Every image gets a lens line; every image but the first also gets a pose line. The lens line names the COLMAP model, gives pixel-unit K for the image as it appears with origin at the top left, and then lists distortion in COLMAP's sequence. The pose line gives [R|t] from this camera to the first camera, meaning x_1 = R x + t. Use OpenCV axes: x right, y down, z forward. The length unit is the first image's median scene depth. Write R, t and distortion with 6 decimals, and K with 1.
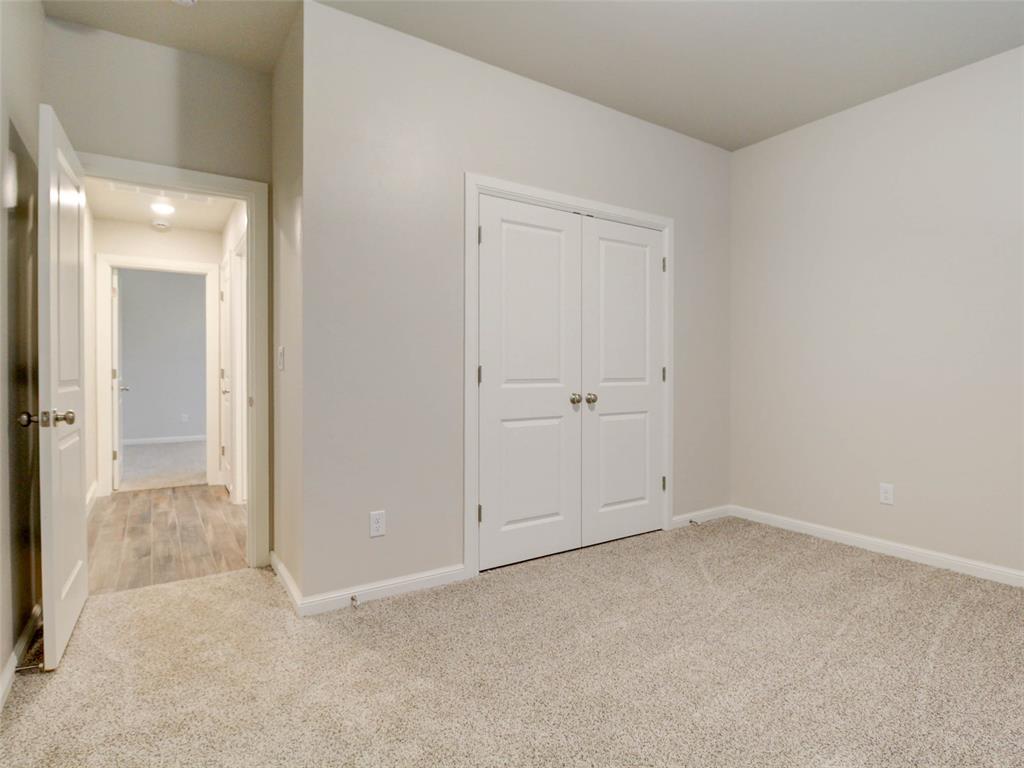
lens RADIAL K [[550.7, 0, 515.4], [0, 550.7, 384.9], [0, 0, 1]] dist [-0.004345, -0.008896]
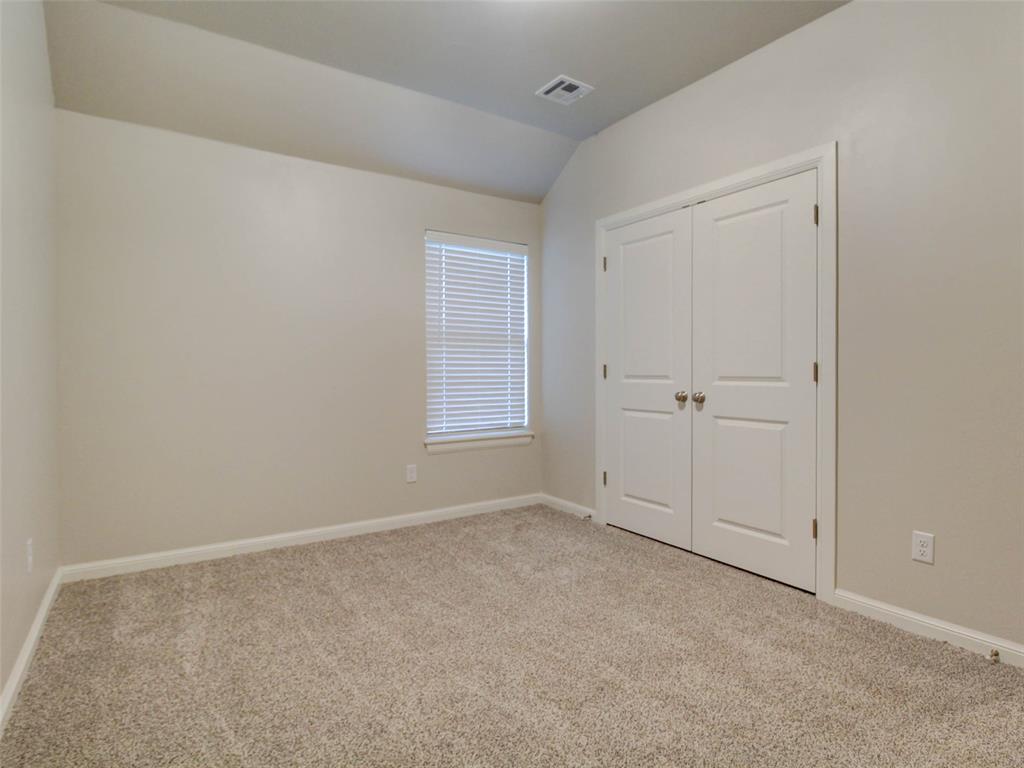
lens RADIAL K [[550.7, 0, 511.6], [0, 550.7, 383.4], [0, 0, 1]] dist [-0.004345, -0.008896]
pose [[-0.014249, 0.029641, -0.999459, 1.084915], [-0.017809, 0.999394, 0.029893, -0.022156], [0.999740, 0.018225, -0.013713, 0.699511]]
